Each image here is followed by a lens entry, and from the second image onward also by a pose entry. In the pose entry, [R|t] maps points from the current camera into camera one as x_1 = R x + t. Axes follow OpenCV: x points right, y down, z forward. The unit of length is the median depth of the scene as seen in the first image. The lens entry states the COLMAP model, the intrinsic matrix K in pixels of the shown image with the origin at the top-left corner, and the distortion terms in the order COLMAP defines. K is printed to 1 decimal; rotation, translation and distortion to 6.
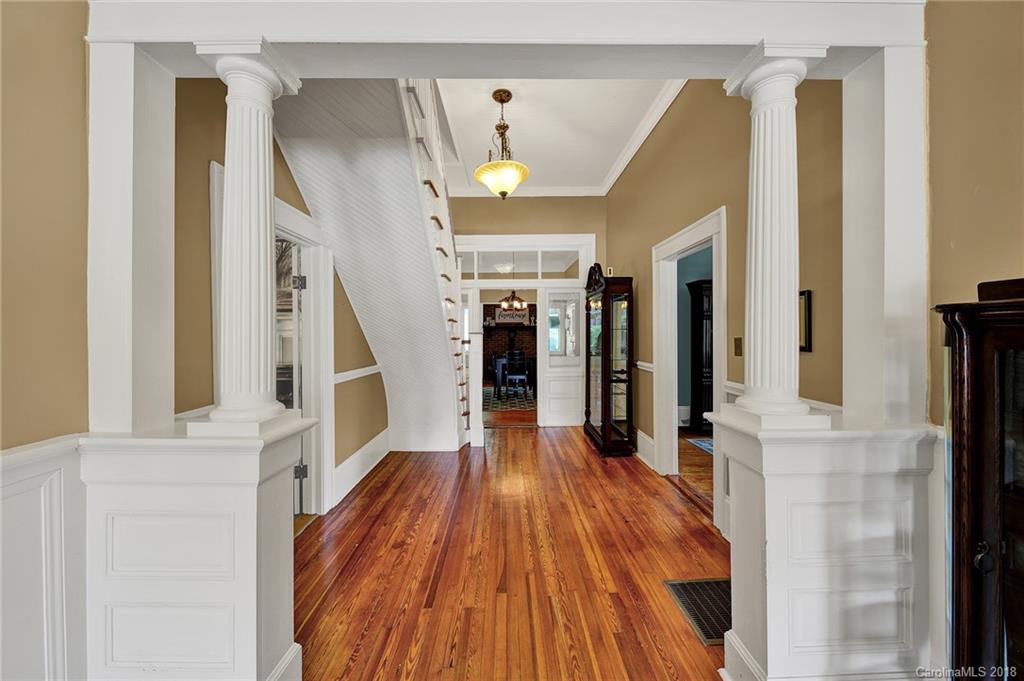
lens RADIAL K [[363.9, 0, 515.7], [0, 363.9, 338.6], [0, 0, 1]] dist [0.000086, 0.000018]
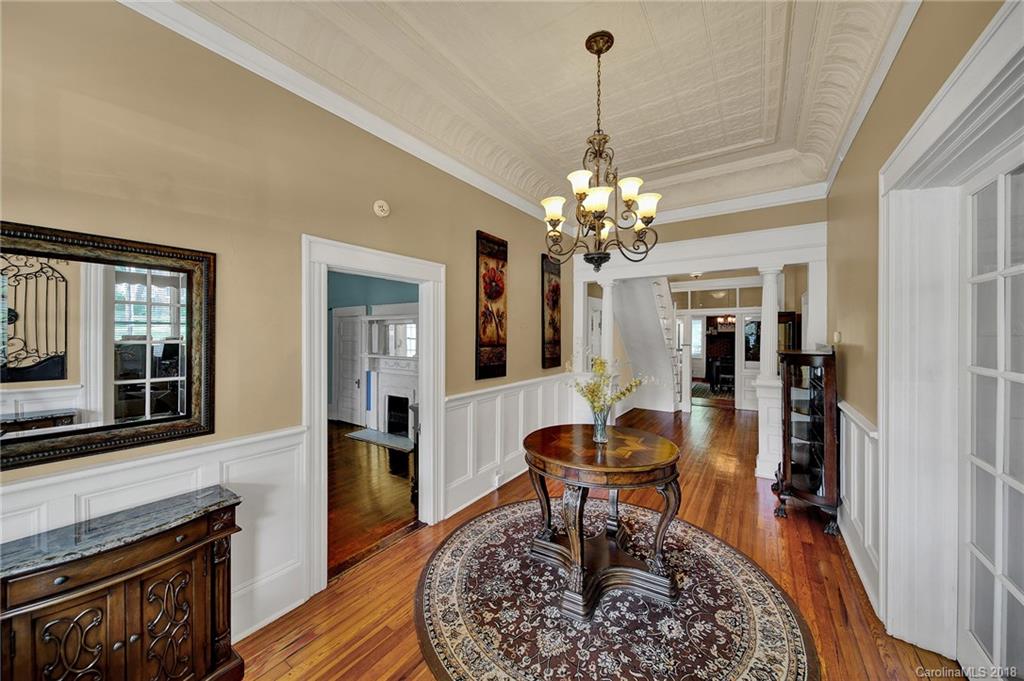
lens RADIAL K [[363.9, 0, 515.7], [0, 363.9, 338.6], [0, 0, 1]] dist [0.000086, 0.000018]
pose [[0.817185, 0.010306, -0.576284, 0.181001], [-0.012341, 0.999924, 0.000383, -0.029224], [0.576244, 0.006798, 0.817250, -0.696042]]
